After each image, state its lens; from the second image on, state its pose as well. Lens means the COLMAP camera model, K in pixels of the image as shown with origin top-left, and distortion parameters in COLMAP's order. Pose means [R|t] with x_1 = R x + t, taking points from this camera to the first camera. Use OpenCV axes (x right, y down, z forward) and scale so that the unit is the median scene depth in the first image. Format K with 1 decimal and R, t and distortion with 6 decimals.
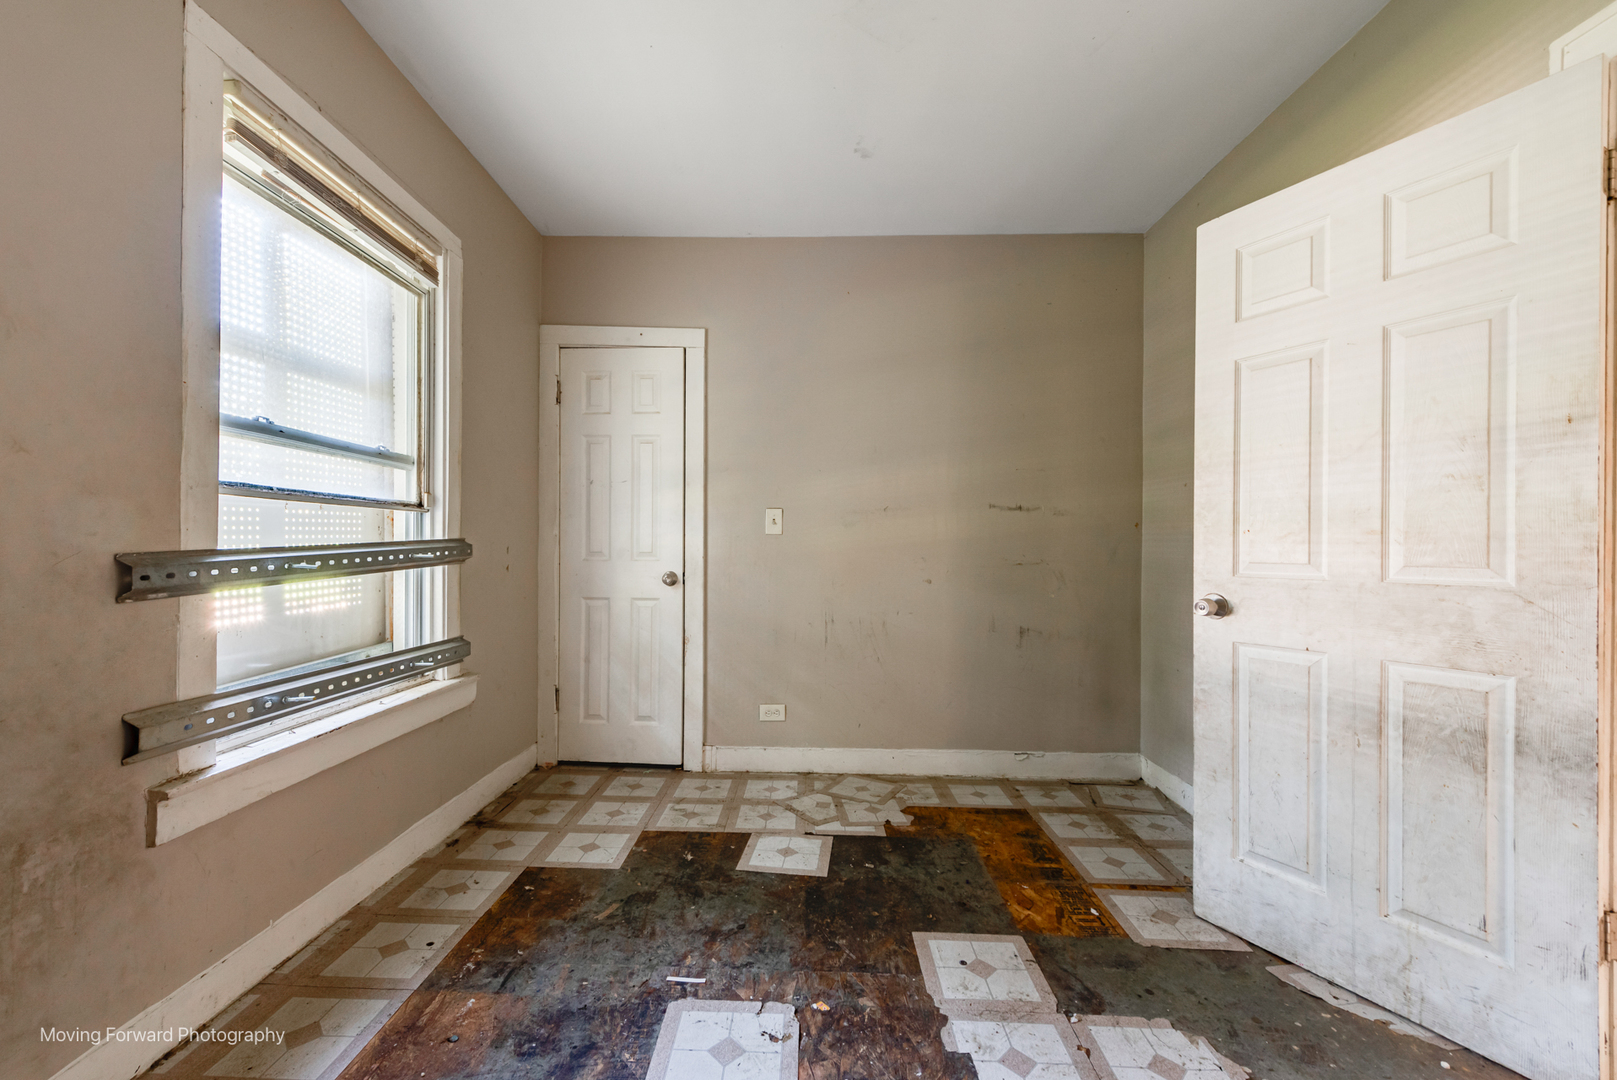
lens RADIAL K [[658.9, 0, 768.5], [0, 658.9, 550.0], [0, 0, 1]] dist [0.011628, -0.005751]
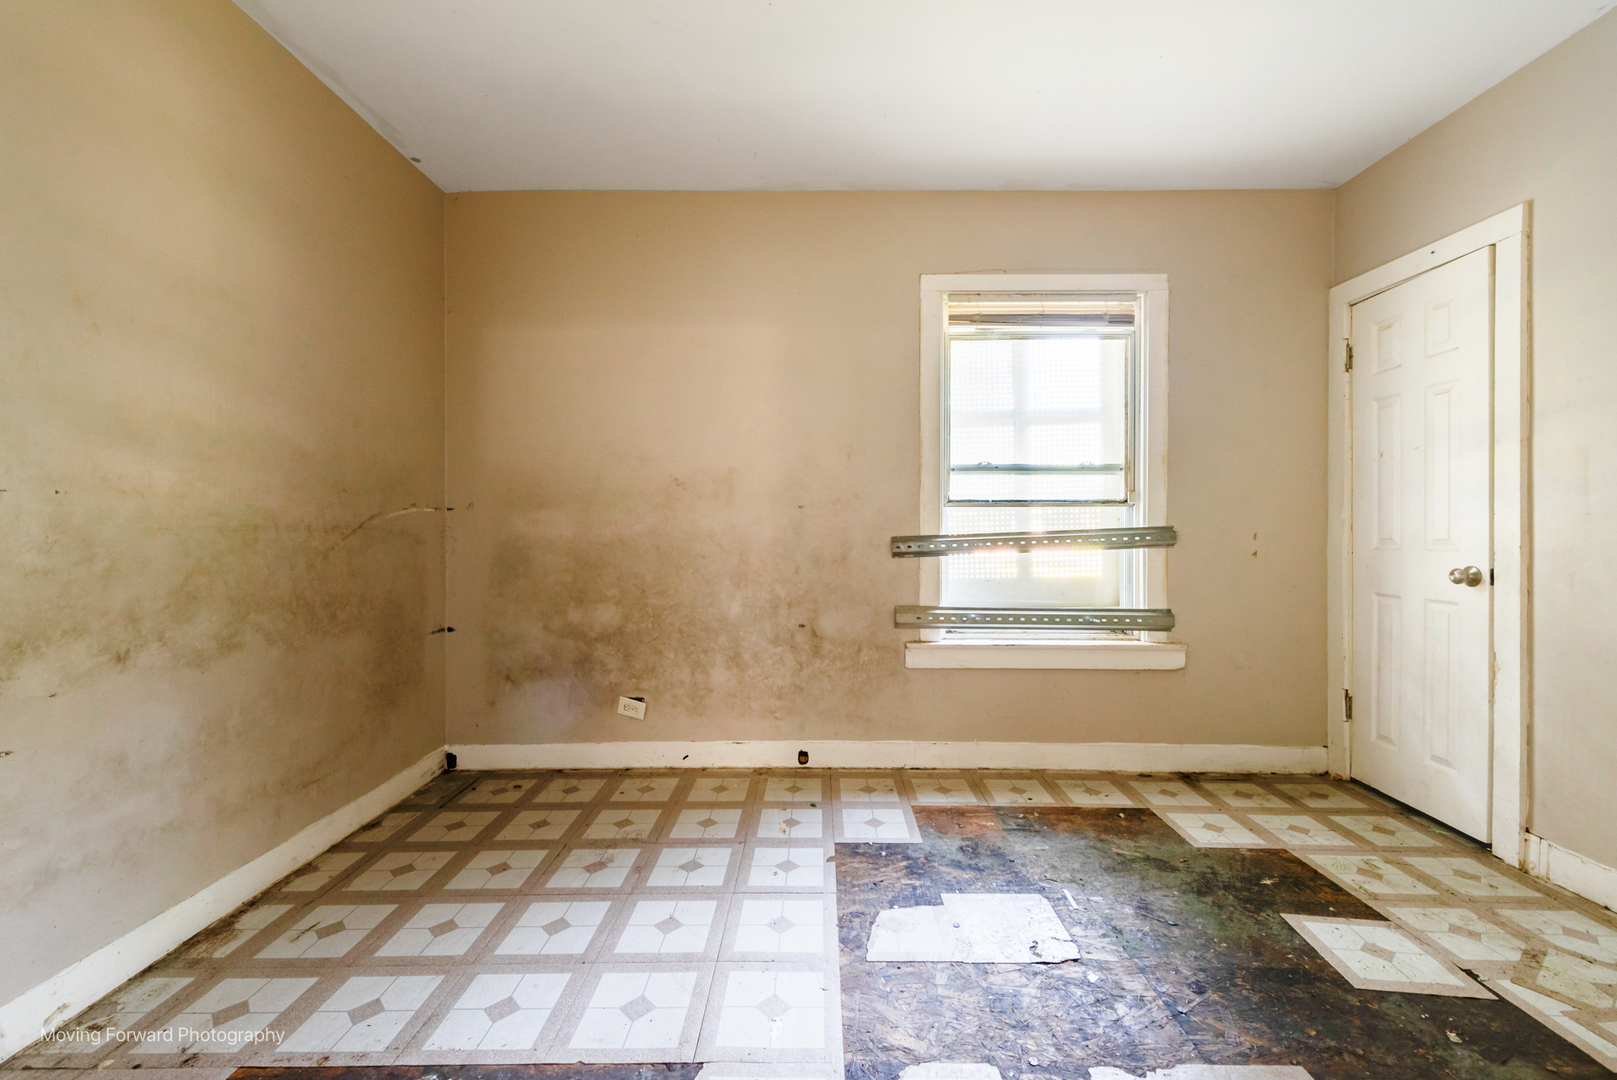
lens RADIAL K [[633.1, 0, 808.5], [0, 633.1, 540.0], [0, 0, 1]] dist [0.007435, -0.000385]
pose [[0.034044, 0.001876, -0.999419, 0.653001], [-0.004163, 0.999990, 0.001736, 0.007798], [0.999412, 0.004102, 0.034051, 0.326237]]
